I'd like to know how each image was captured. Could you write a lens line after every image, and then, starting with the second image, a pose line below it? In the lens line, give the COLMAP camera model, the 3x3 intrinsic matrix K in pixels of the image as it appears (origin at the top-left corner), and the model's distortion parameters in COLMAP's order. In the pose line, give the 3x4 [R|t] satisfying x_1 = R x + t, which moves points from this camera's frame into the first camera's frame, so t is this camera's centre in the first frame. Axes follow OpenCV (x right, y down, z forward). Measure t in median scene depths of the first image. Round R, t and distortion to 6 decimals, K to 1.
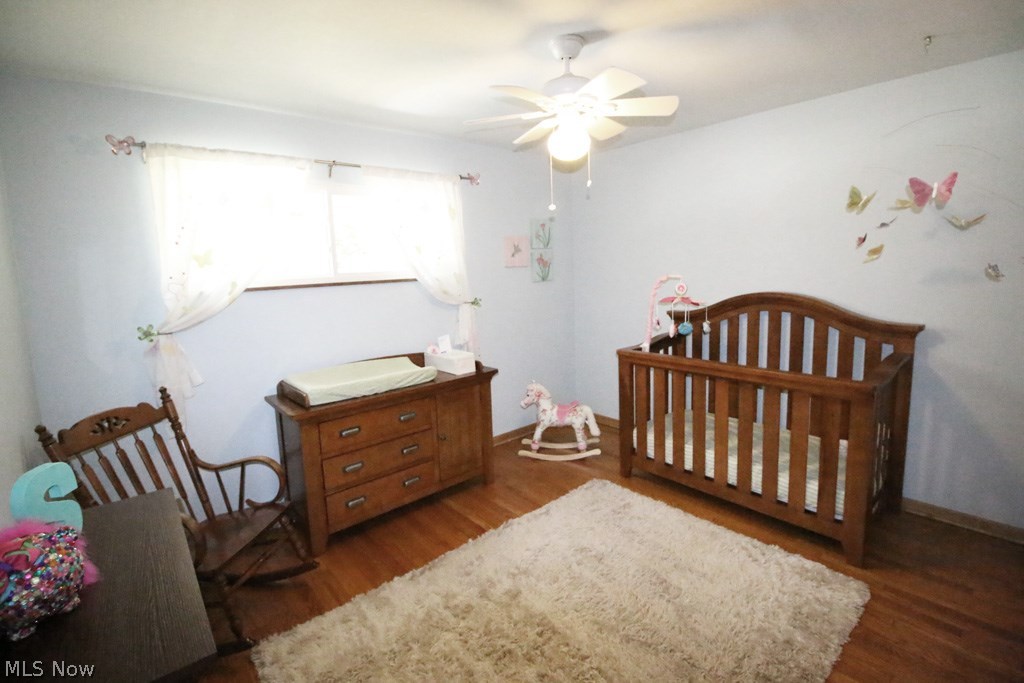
lens RADIAL K [[468.2, 0, 512.1], [0, 468.2, 329.3], [0, 0, 1]] dist [0.004078, -0.014557]
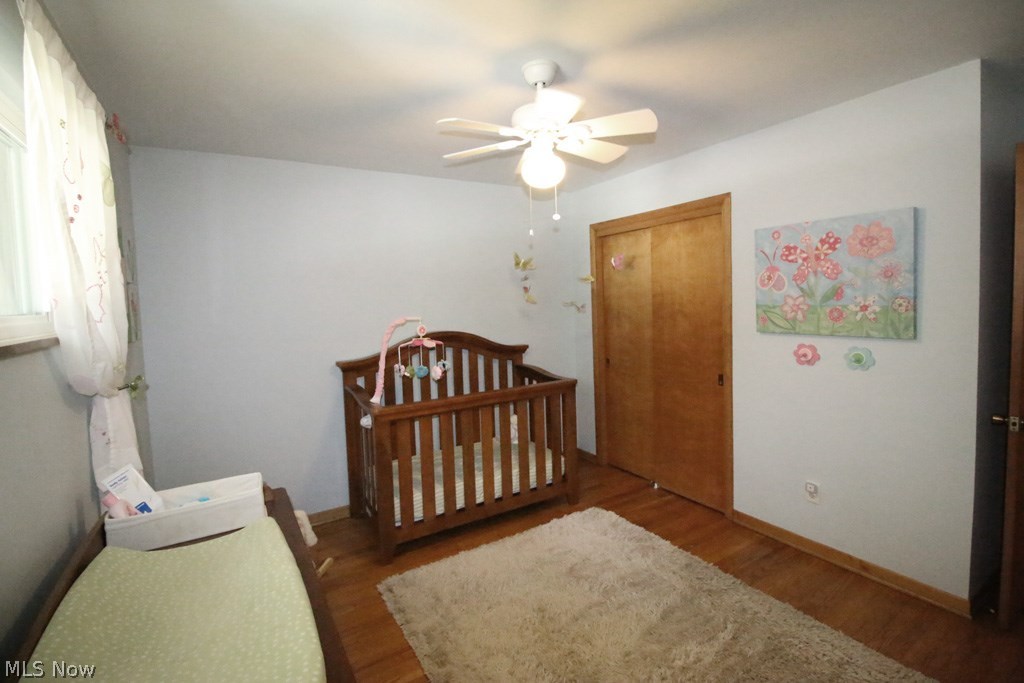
lens RADIAL K [[468.2, 0, 512.1], [0, 468.2, 329.3], [0, 0, 1]] dist [0.004078, -0.014557]
pose [[0.149105, -0.033160, 0.988265, -0.588525], [0.156464, 0.987638, 0.009533, -0.070880], [-0.976364, 0.153207, 0.152450, 0.685466]]
